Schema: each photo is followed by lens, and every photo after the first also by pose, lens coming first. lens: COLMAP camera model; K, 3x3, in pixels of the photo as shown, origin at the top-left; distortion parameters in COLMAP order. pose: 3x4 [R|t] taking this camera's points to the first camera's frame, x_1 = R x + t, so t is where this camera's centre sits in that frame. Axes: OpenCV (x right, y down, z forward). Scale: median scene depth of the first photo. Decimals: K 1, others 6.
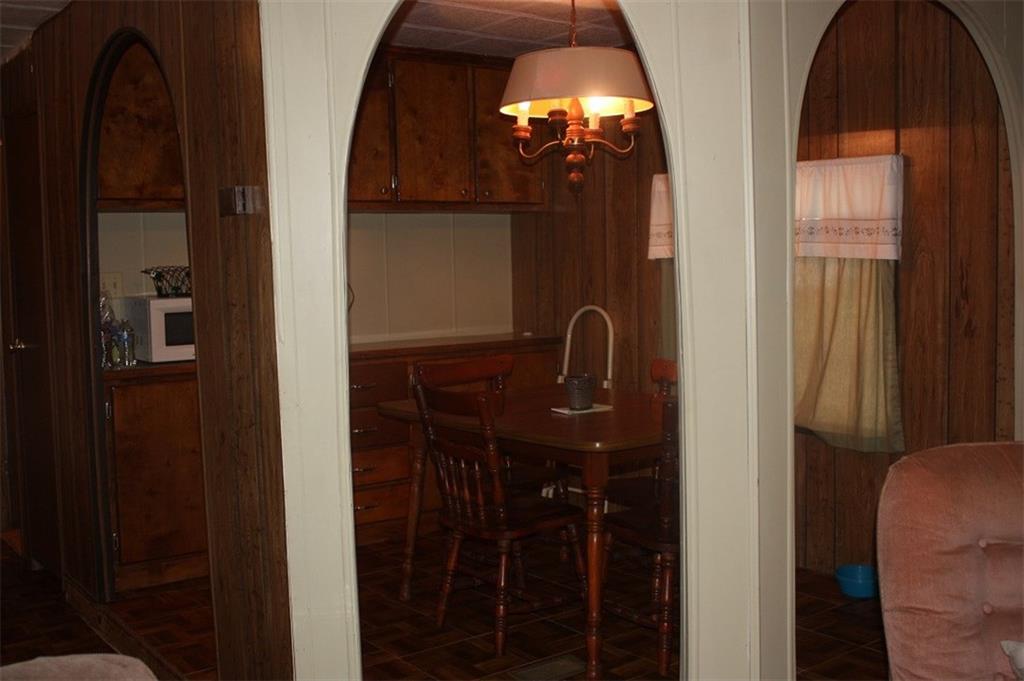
lens RADIAL K [[1104.9, 0, 512.0], [0, 1104.9, 340.5], [0, 0, 1]] dist [-0.128018, 0.153735]
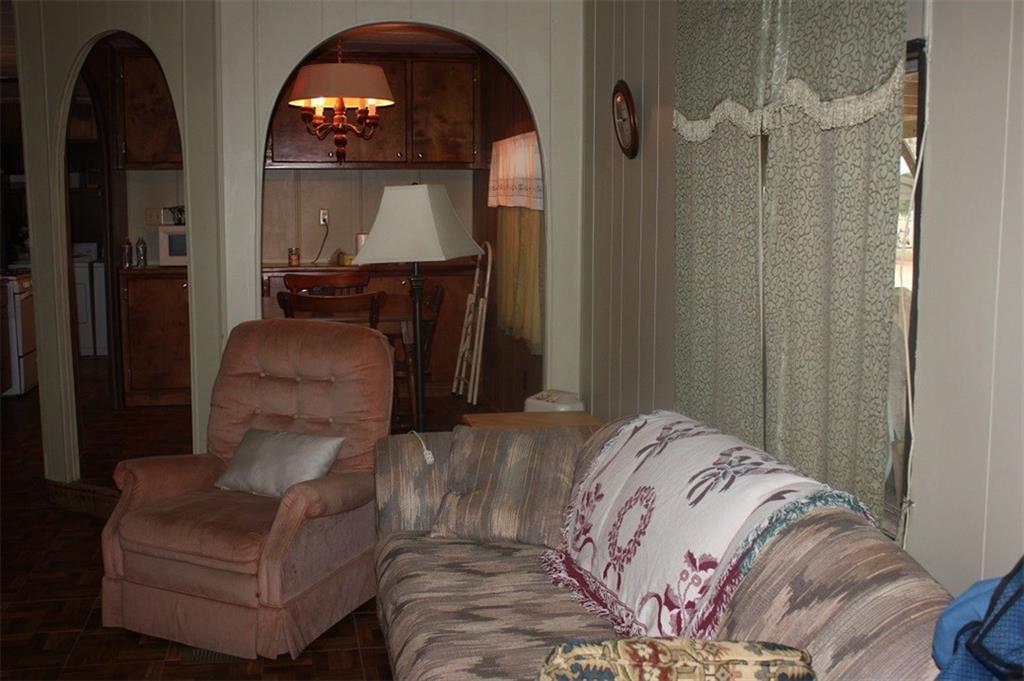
lens RADIAL K [[1104.9, 0, 512.0], [0, 1104.9, 340.5], [0, 0, 1]] dist [-0.128018, 0.153735]
pose [[0.898758, 0.074543, -0.432061, 0.709675], [-0.051442, 0.996563, 0.064928, -0.000881], [0.435416, -0.036128, 0.899504, -0.178290]]
